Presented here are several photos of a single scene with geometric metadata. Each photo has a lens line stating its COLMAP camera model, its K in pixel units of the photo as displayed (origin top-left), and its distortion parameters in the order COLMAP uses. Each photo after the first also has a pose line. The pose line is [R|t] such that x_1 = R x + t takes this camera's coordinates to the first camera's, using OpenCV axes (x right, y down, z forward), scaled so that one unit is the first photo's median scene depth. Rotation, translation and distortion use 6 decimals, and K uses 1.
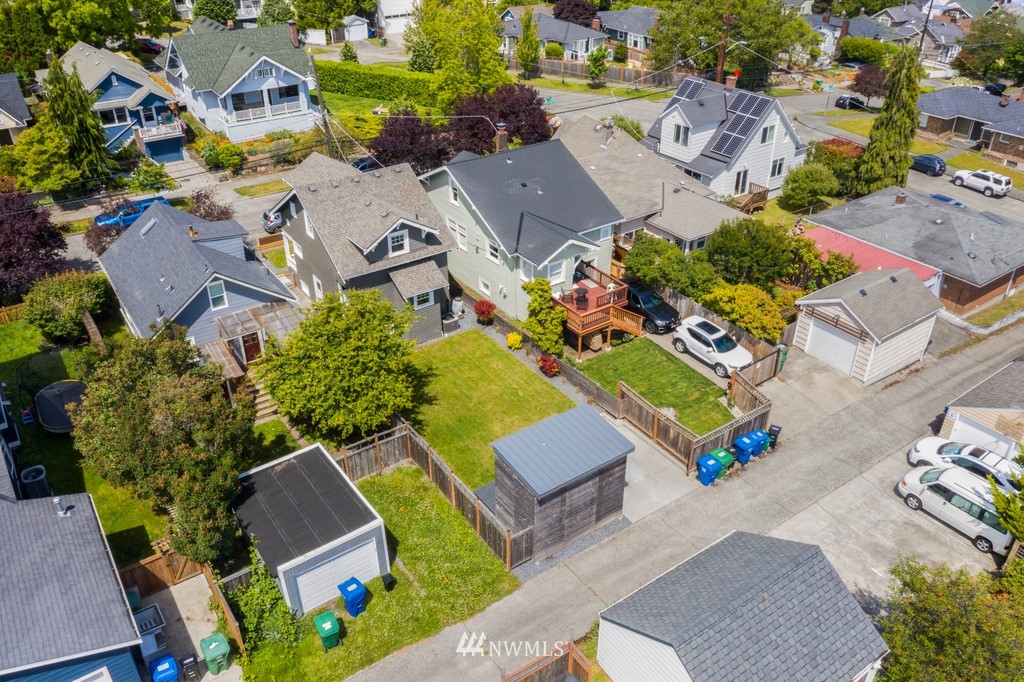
lens RADIAL K [[805.3, 0, 513.2], [0, 805.3, 341.9], [0, 0, 1]] dist [-0.023826, 0.008123]
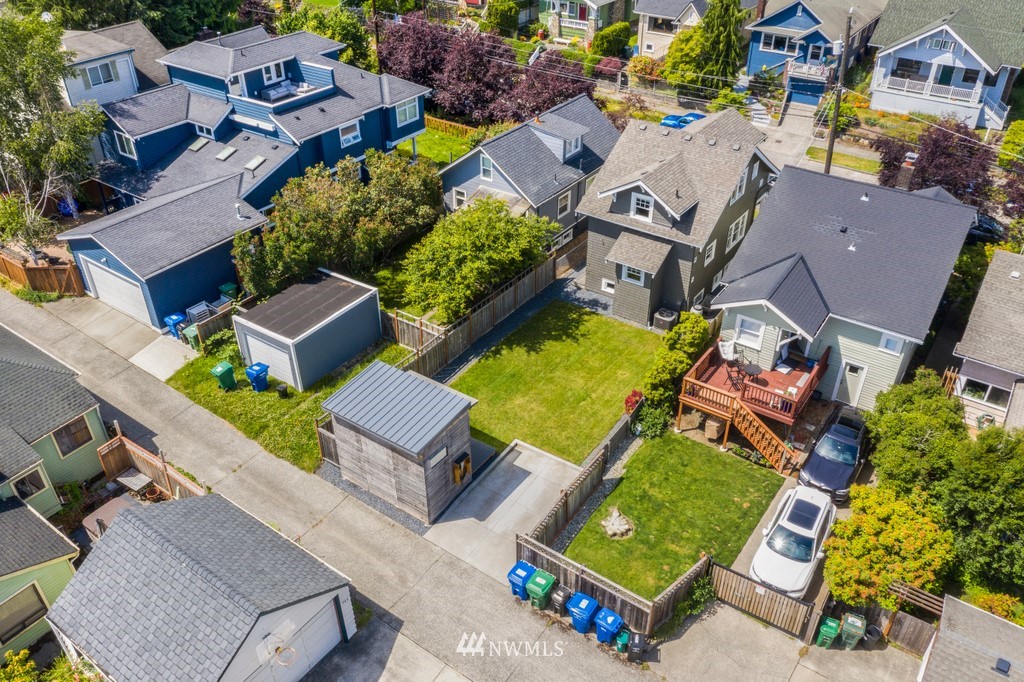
lens RADIAL K [[805.3, 0, 510.5], [0, 805.3, 338.2], [0, 0, 1]] dist [-0.023826, 0.008123]
pose [[0.335833, 0.527871, -0.780108, 0.453844], [-0.487785, 0.805968, 0.335381, -0.178372], [0.805780, 0.267893, 0.528159, 0.324167]]
